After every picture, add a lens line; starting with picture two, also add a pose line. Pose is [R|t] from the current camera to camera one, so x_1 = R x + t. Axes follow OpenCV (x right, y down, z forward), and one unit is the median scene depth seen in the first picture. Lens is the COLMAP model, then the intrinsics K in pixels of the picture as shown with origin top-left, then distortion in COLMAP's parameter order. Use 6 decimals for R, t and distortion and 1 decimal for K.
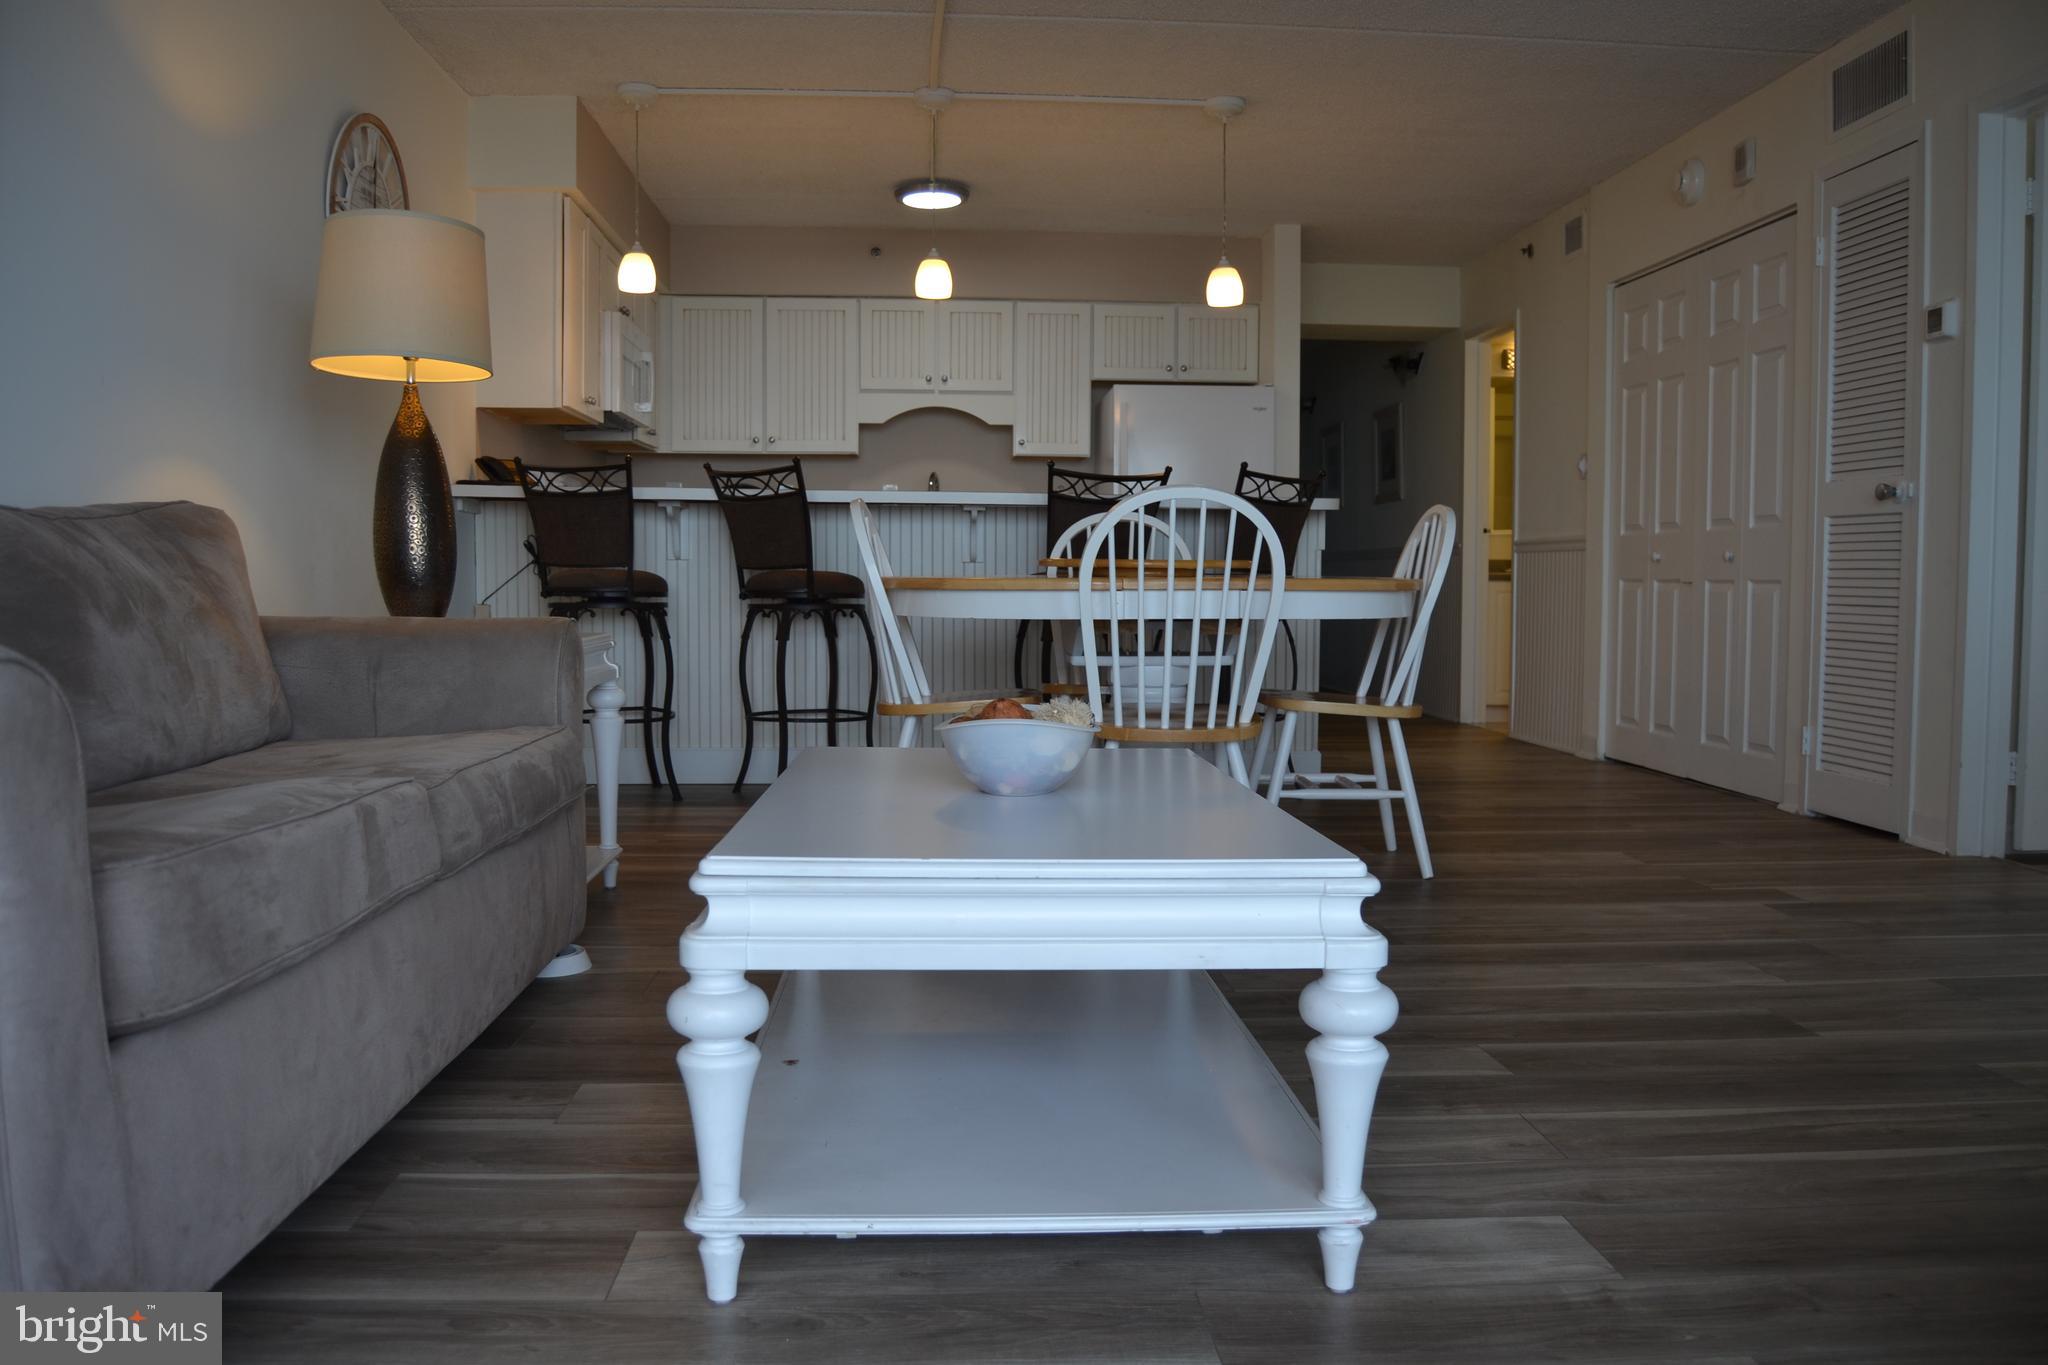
lens RADIAL K [[1638.7, 0, 1039.8], [0, 1638.7, 691.4], [0, 0, 1]] dist [-0.094130, 0.040141]
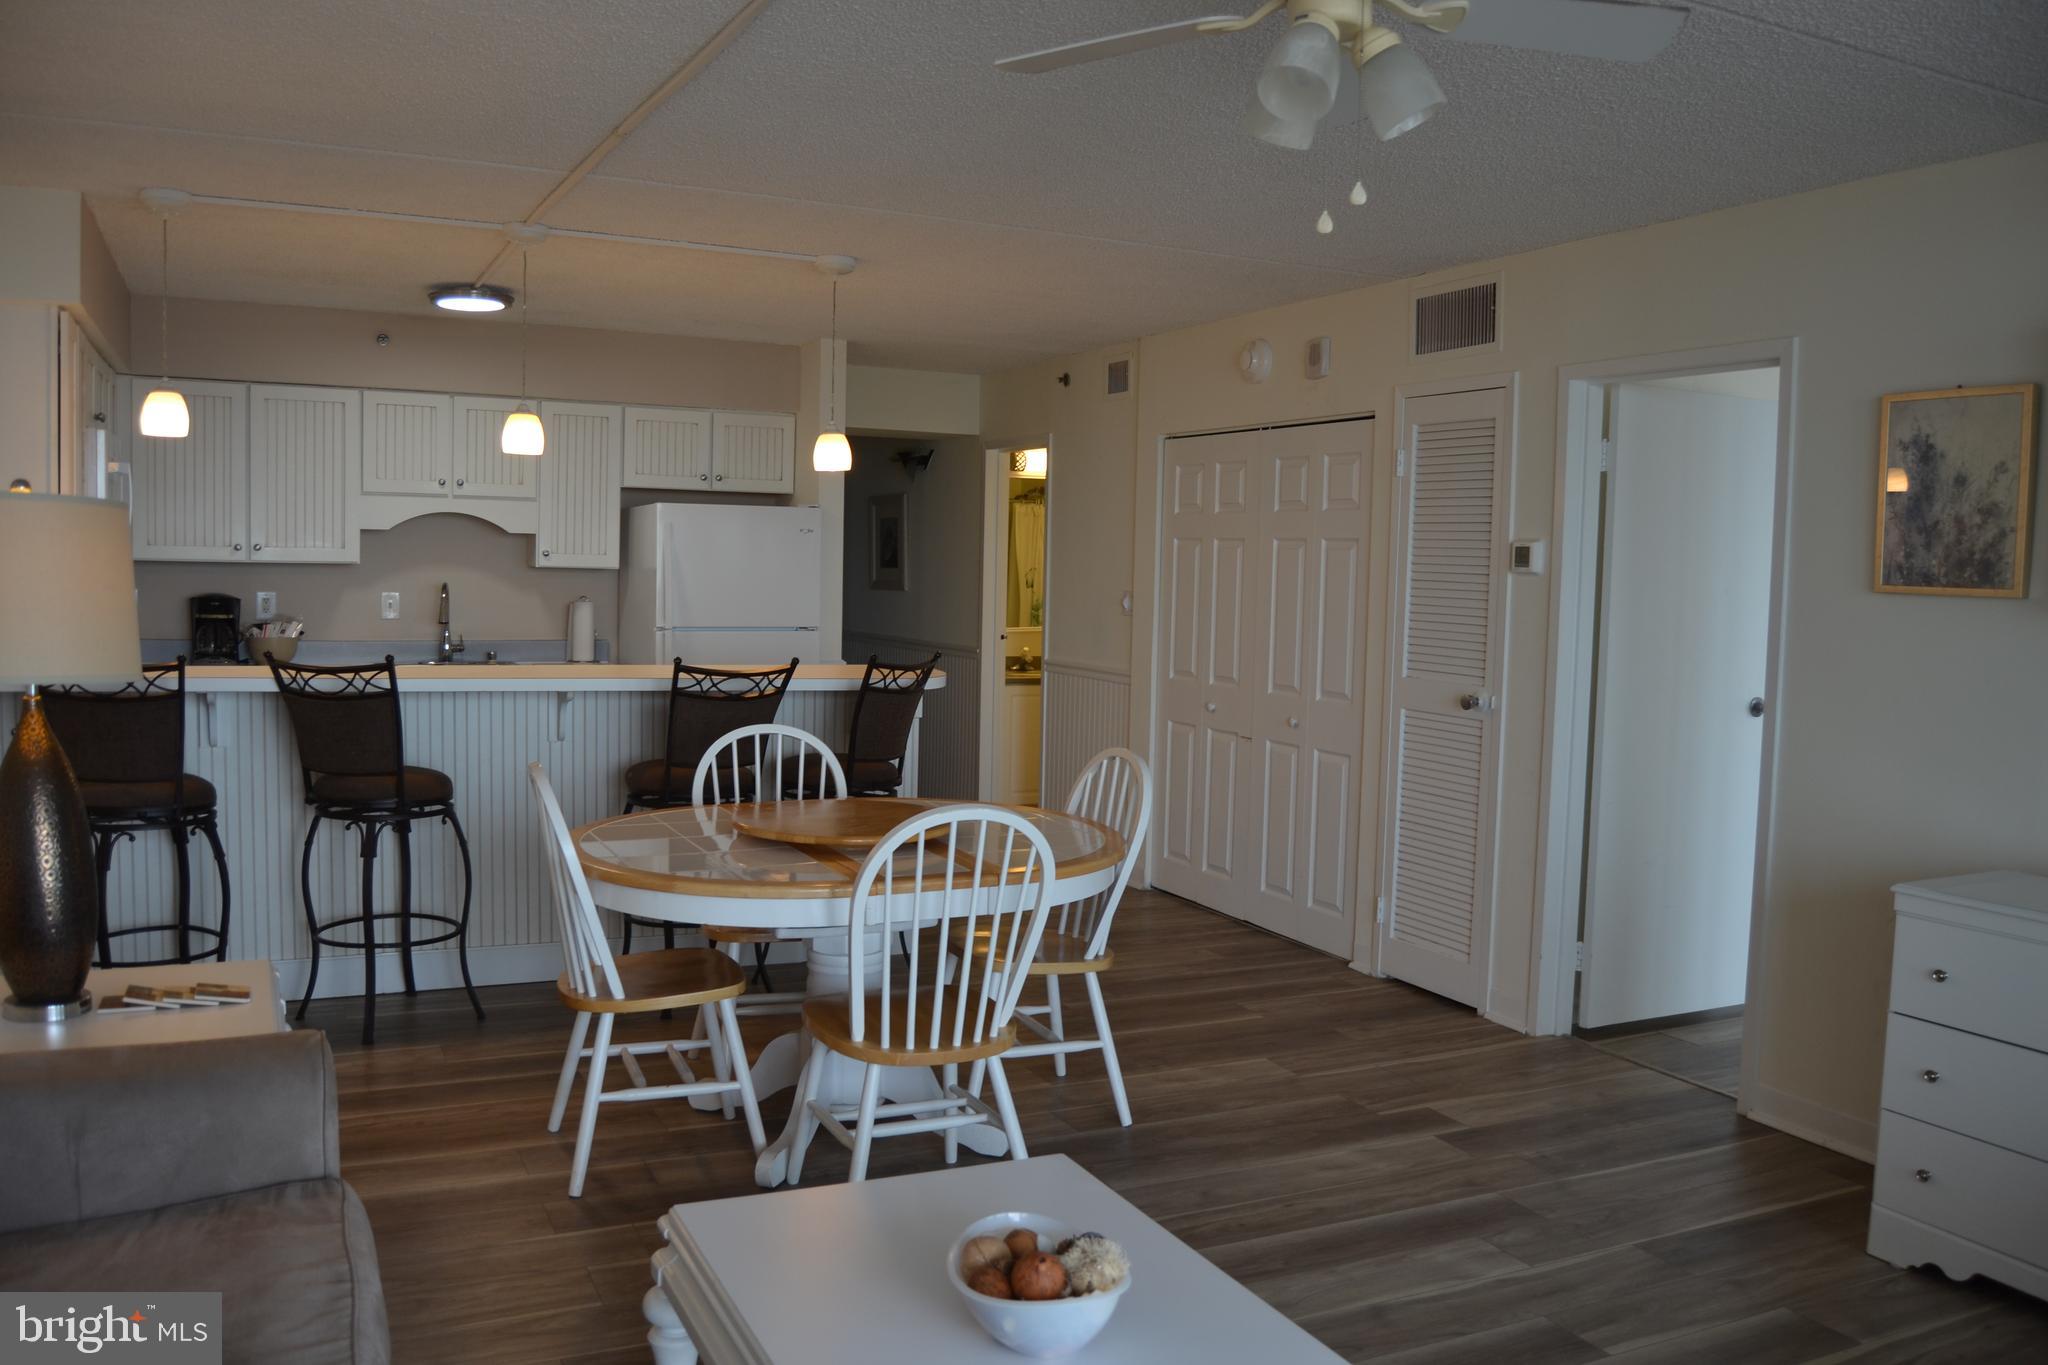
lens RADIAL K [[1638.7, 0, 1039.8], [0, 1638.7, 691.4], [0, 0, 1]] dist [-0.094130, 0.040141]
pose [[0.925870, -0.009720, 0.377716, -0.142591], [0.002742, 0.999816, 0.019007, -0.129457], [-0.377831, -0.016563, 0.925726, 0.061087]]
